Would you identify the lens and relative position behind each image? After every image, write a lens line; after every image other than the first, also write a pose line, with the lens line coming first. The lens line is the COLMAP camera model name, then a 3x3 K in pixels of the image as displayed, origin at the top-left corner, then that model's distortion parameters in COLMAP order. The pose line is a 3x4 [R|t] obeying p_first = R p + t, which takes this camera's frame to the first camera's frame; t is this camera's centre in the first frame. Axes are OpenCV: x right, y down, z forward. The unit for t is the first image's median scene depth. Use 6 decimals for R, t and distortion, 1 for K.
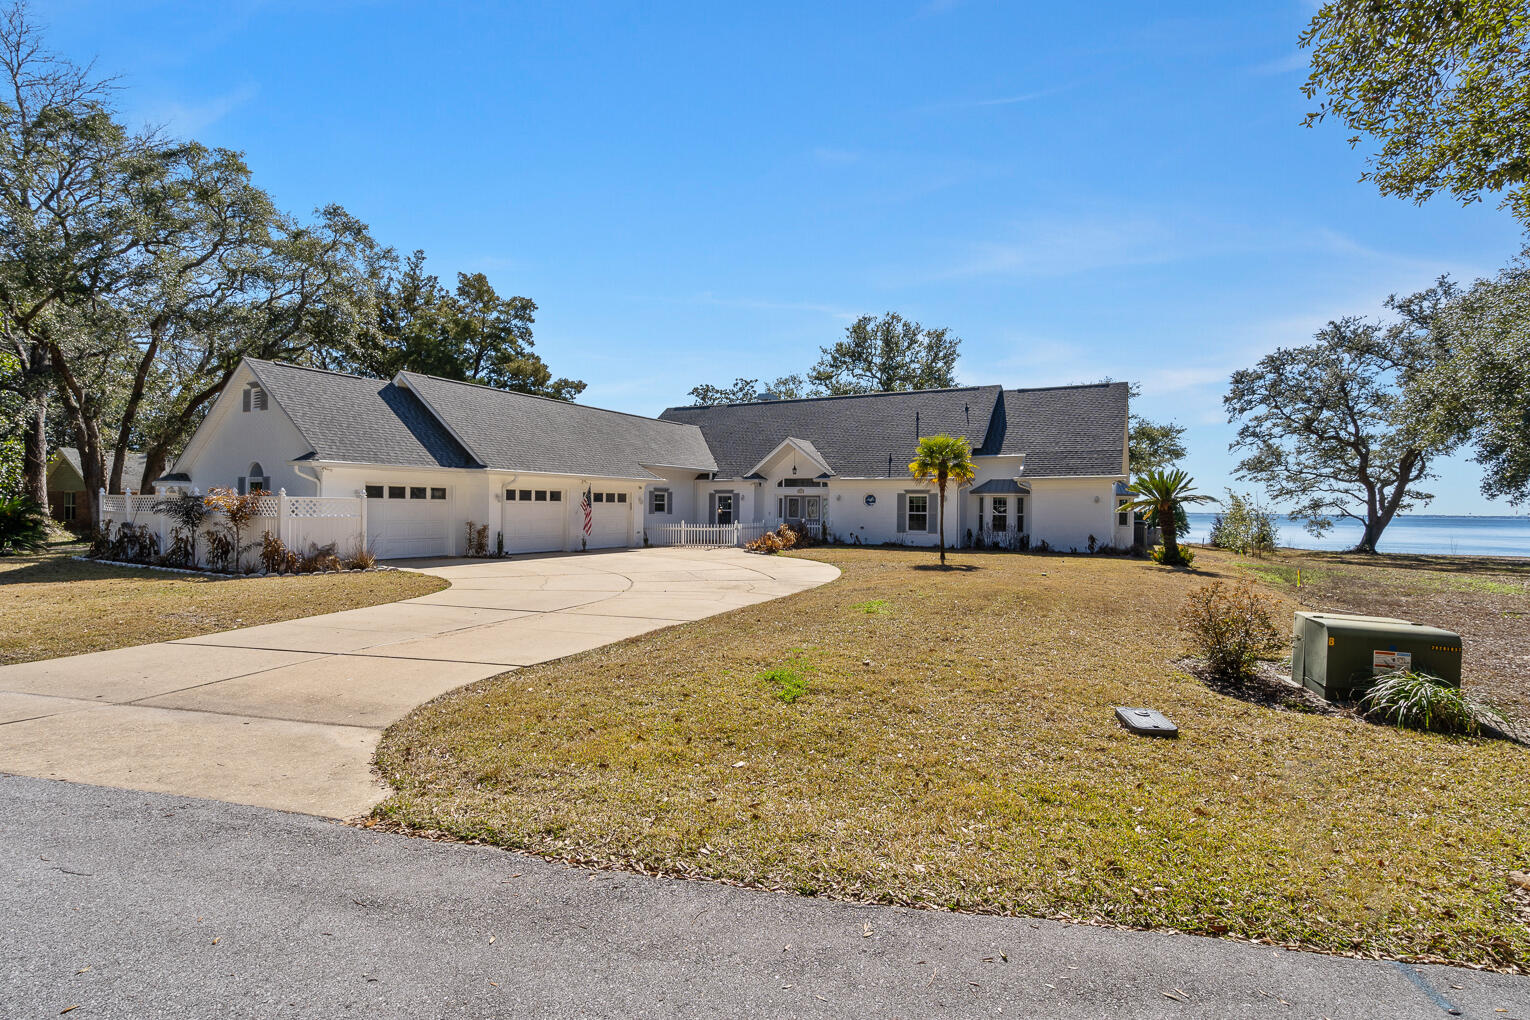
lens RADIAL K [[723.1, 0, 765.0], [0, 723.1, 510.0], [0, 0, 1]] dist [-0.005311, 0.000413]
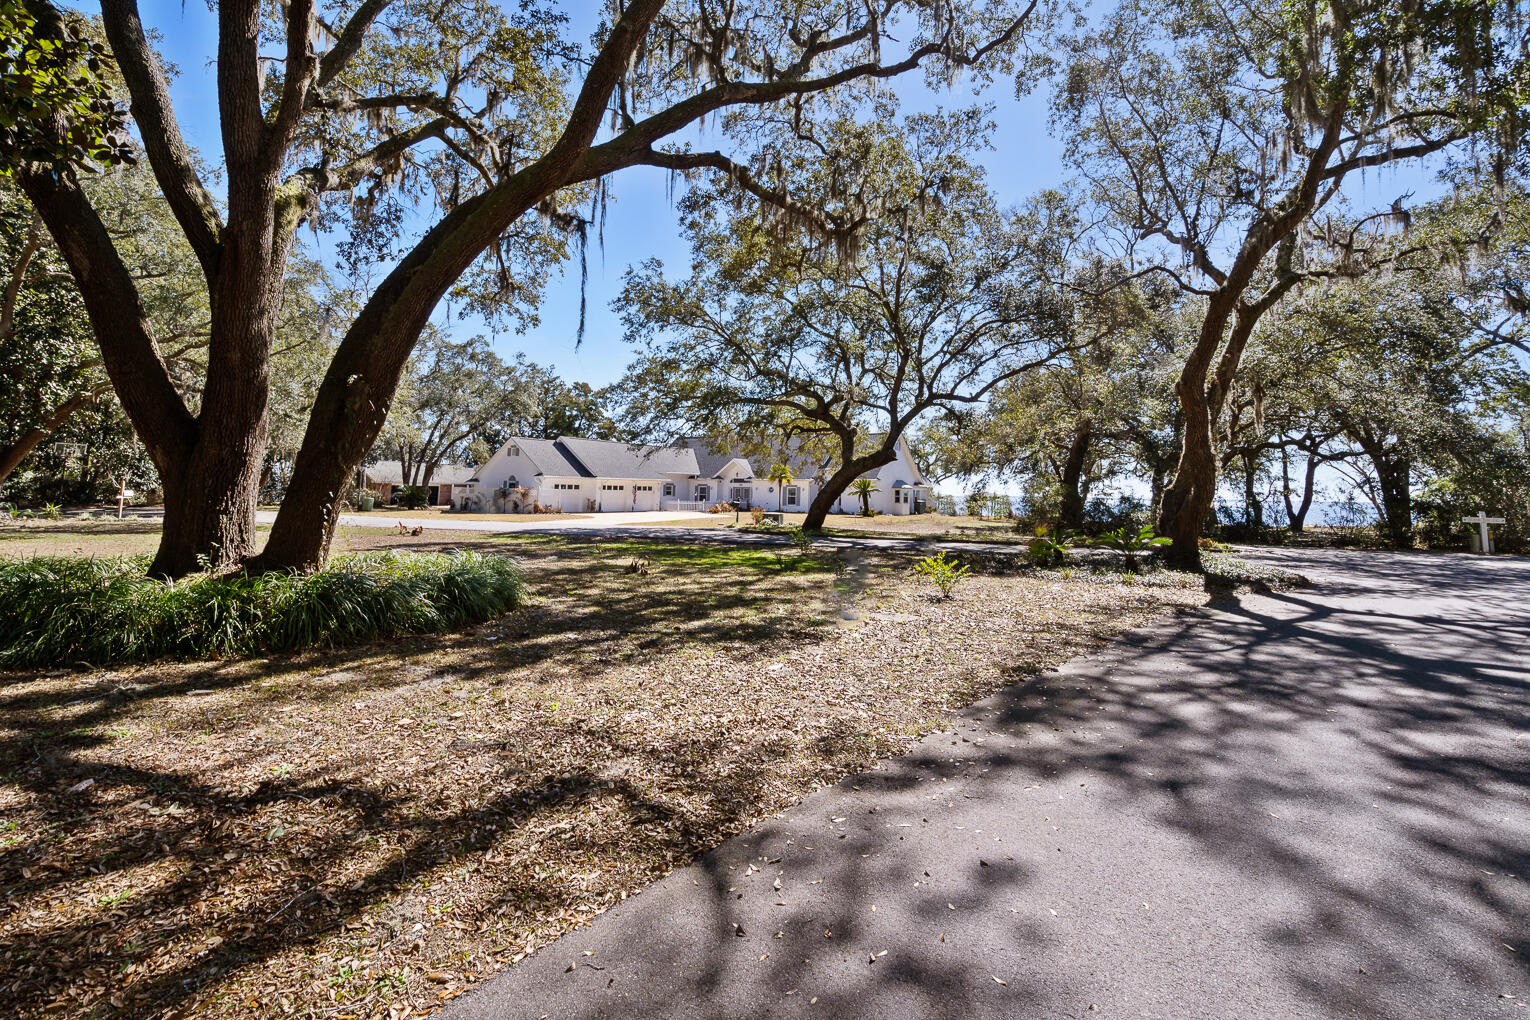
lens RADIAL K [[723.1, 0, 765.0], [0, 723.1, 510.0], [0, 0, 1]] dist [-0.005311, 0.000413]
pose [[0.998143, 0.006218, -0.060590, 0.268486], [-0.005031, 0.999793, 0.019719, 0.003392], [0.060700, -0.019378, 0.997968, -1.110037]]
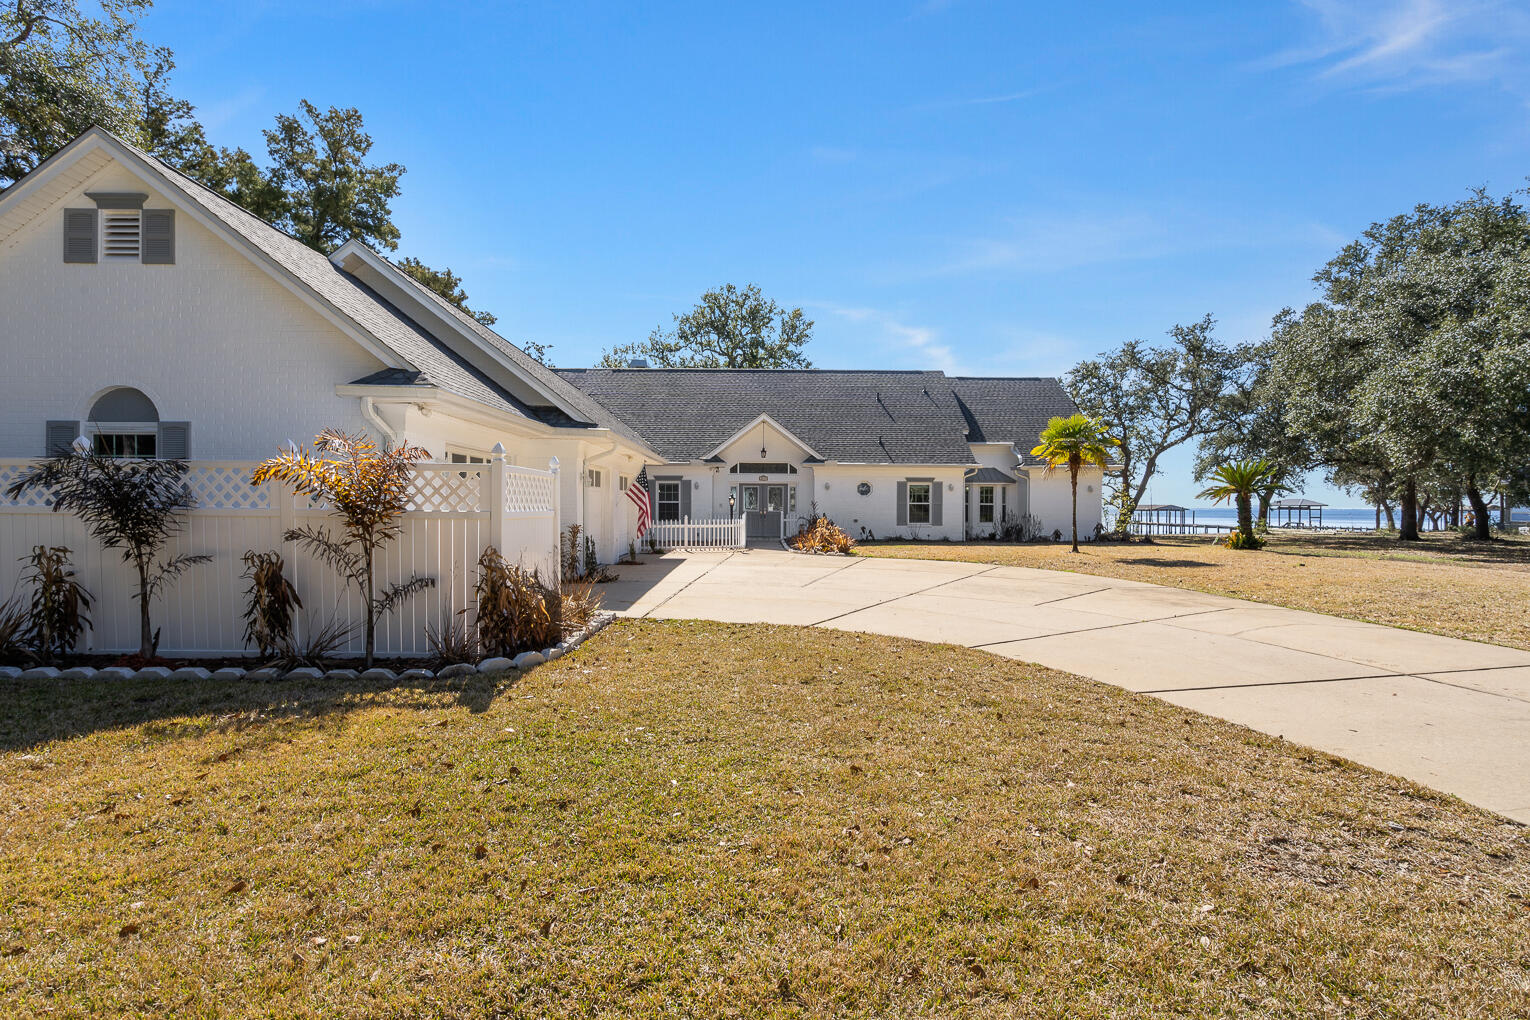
lens RADIAL K [[723.1, 0, 765.0], [0, 723.1, 510.0], [0, 0, 1]] dist [-0.005311, 0.000413]
pose [[0.865063, -0.011759, 0.501525, -0.415326], [0.008005, 0.999922, 0.009638, 0.002356], [-0.501599, -0.004323, 0.865090, 0.316915]]
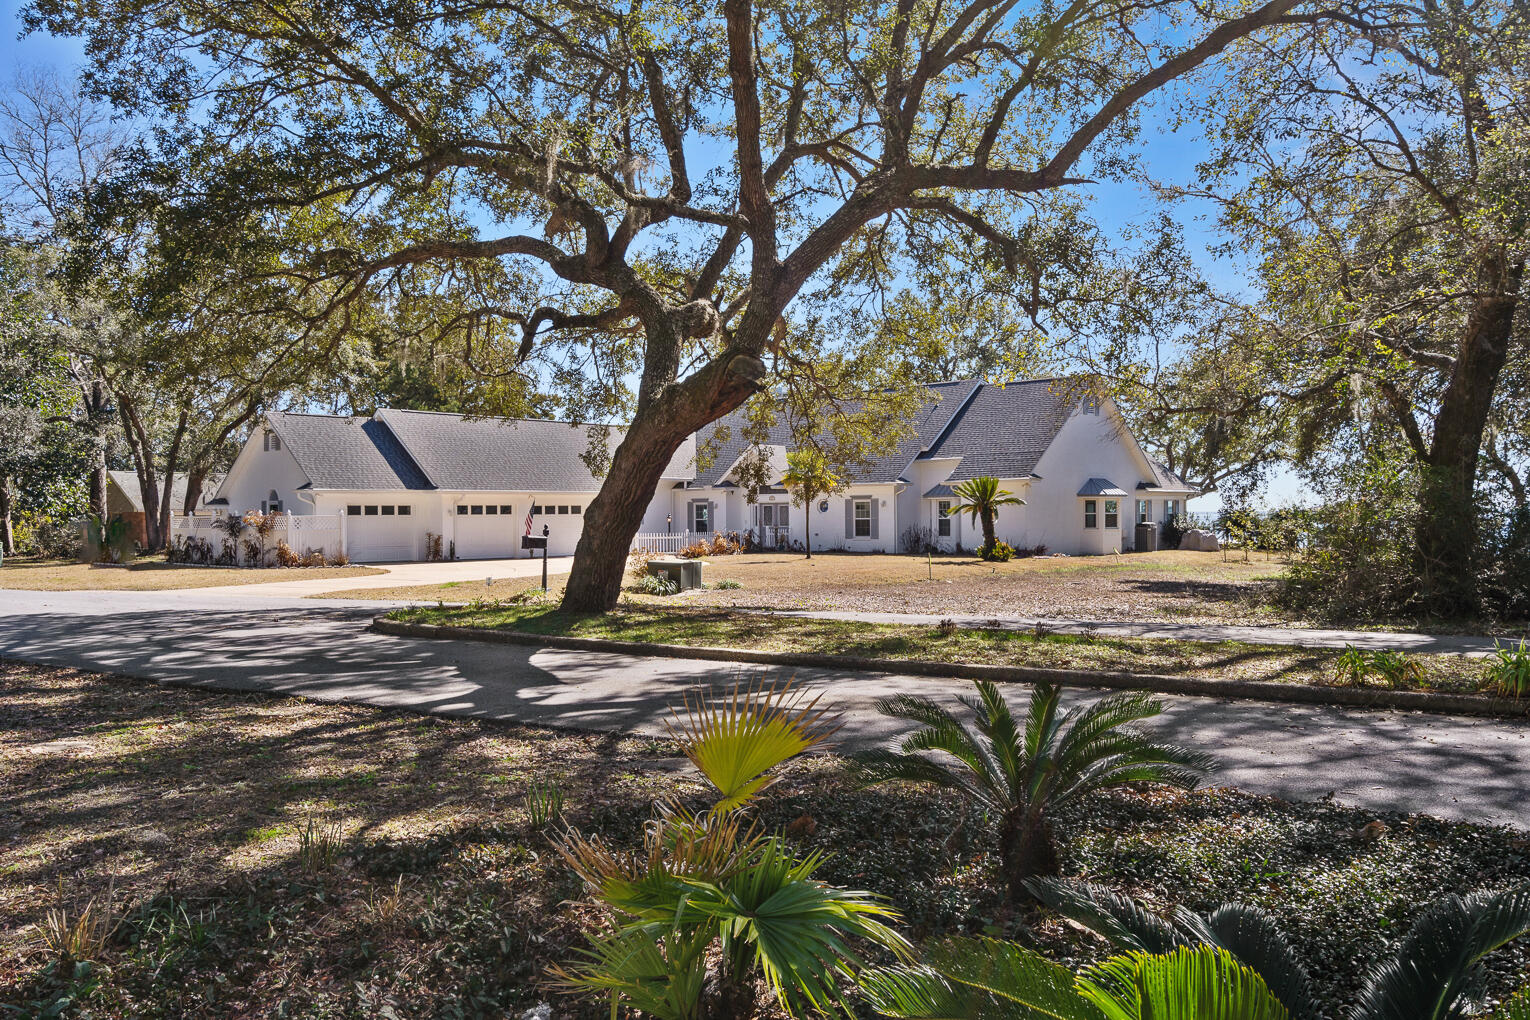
lens RADIAL K [[1204.5, 0, 765.0], [0, 1204.5, 510.0], [0, 0, 1]] dist [0.010952, 0.001223]
pose [[0.972679, -0.019943, -0.231296, 0.468820], [0.018160, 0.999787, -0.009833, 0.006269], [0.231442, 0.005364, 0.972834, -0.648727]]
